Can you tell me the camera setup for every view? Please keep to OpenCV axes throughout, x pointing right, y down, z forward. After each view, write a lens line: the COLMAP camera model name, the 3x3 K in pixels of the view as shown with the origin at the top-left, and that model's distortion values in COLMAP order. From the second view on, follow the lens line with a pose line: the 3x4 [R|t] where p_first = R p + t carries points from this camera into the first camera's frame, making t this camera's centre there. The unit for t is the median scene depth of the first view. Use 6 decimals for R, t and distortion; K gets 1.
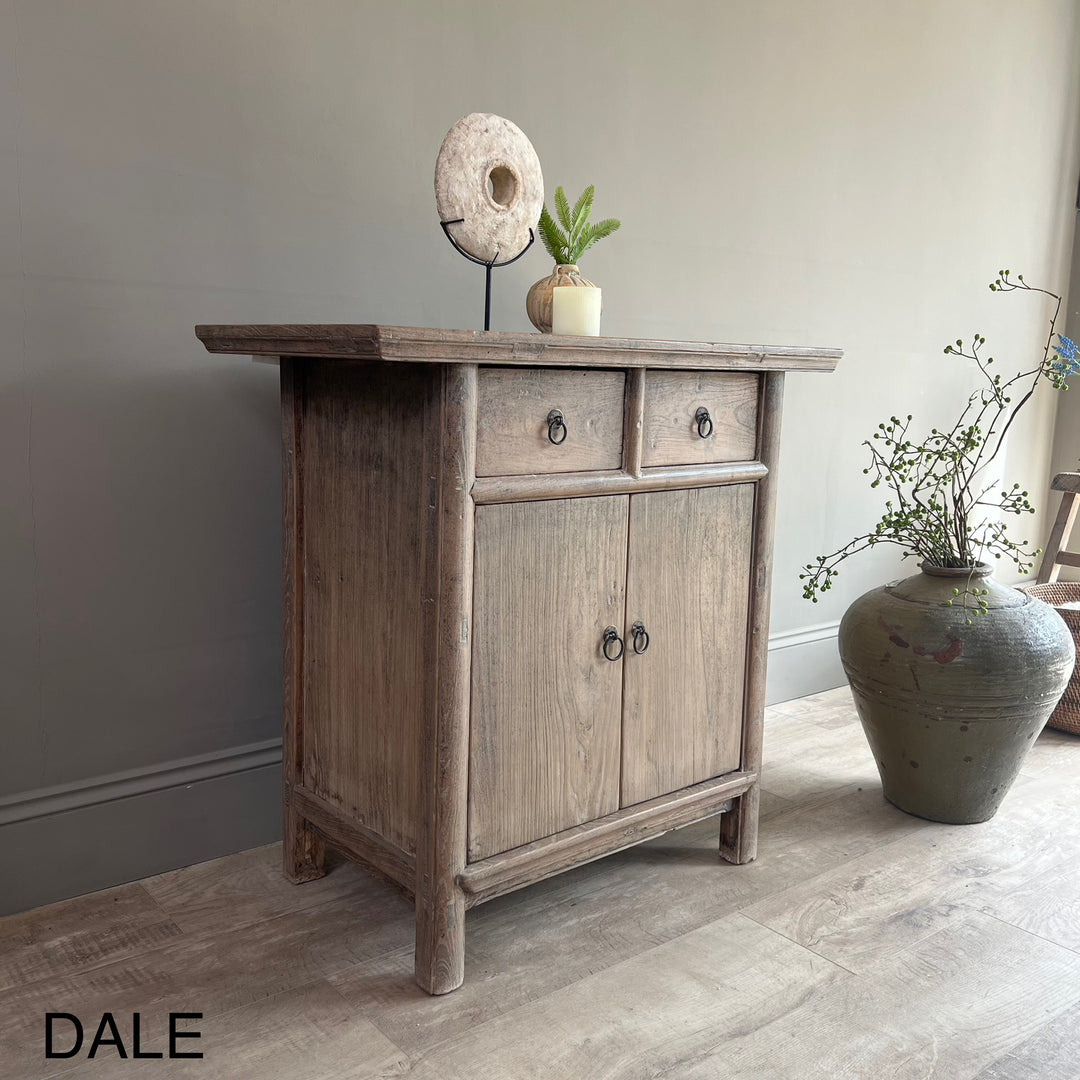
lens RADIAL K [[1062.0, 0, 540.0], [0, 1062.0, 540.0], [0, 0, 1]] dist [0.148347, -0.339127]
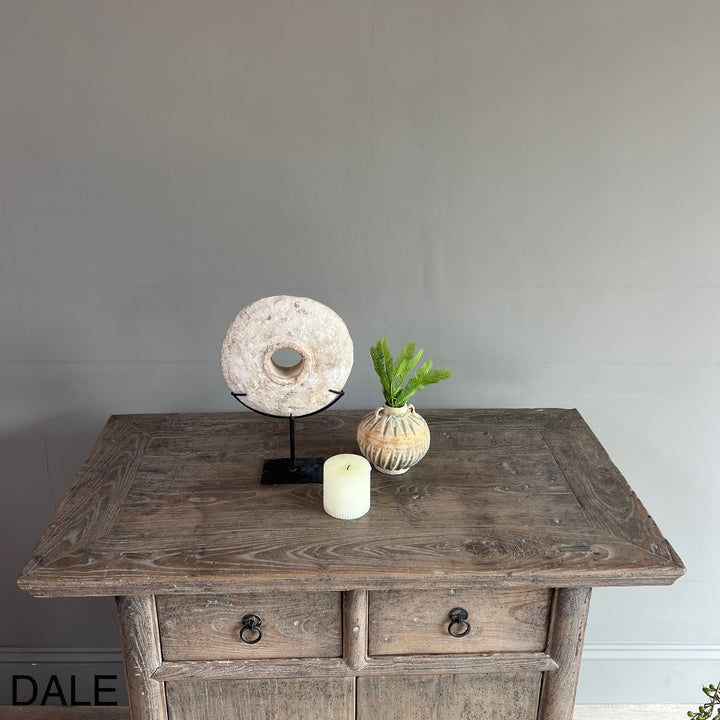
lens RADIAL K [[708.0, 0, 360.0], [0, 708.0, 360.0], [0, 0, 1]] dist [0.148347, -0.339127]
pose [[0.785770, 0.215740, -0.579674, 0.422637], [-0.087118, 0.966458, 0.241599, -0.504503], [0.612353, -0.139342, 0.778208, 0.496826]]
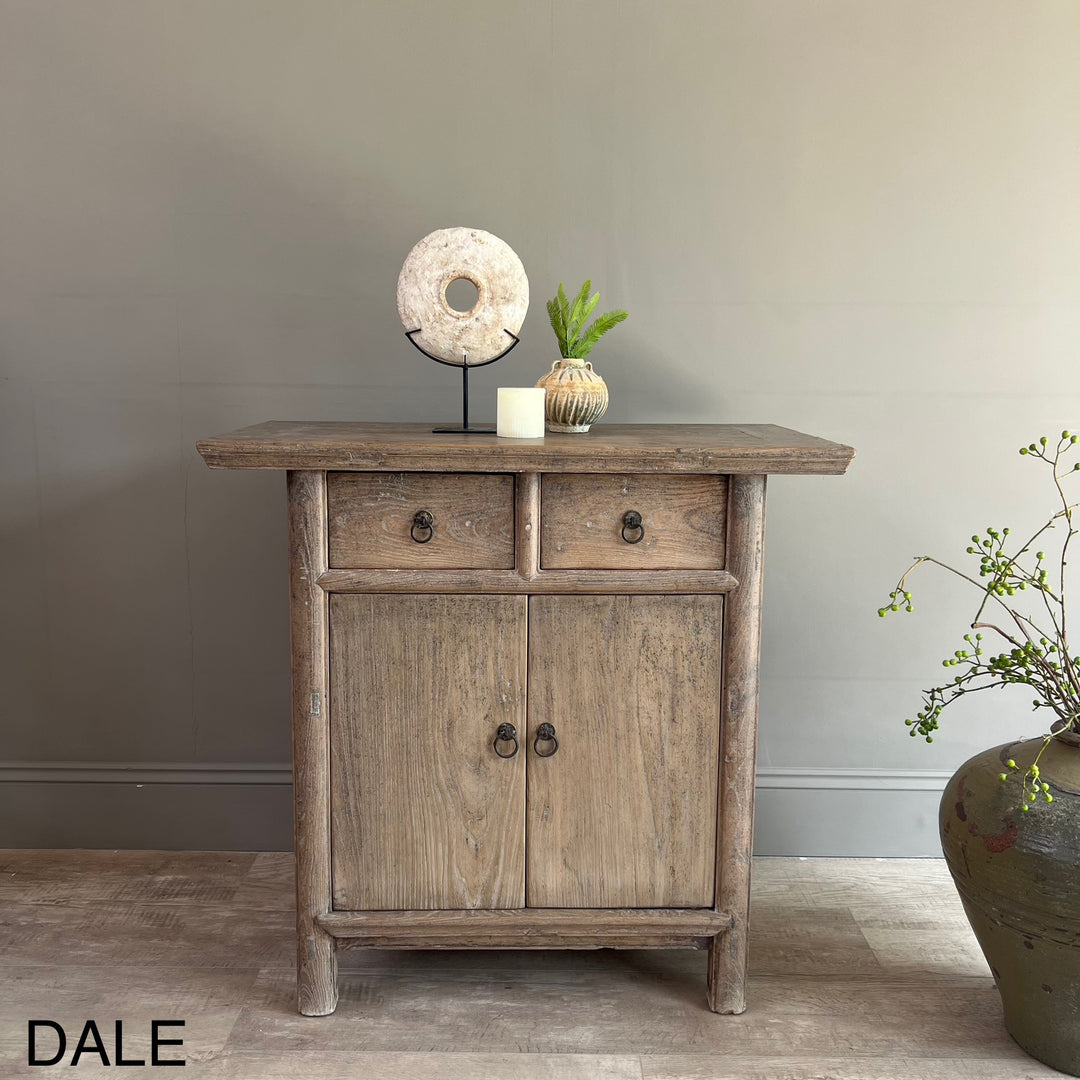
lens RADIAL K [[1051.5, 0, 547.1], [0, 1051.5, 556.9], [0, 0, 1]] dist [0.117514, -0.225575]
pose [[0.780911, 0.092055, -0.617822, 0.697235], [-0.091479, 0.995271, 0.032667, -0.111656], [0.617908, 0.031008, 0.785639, 0.233901]]
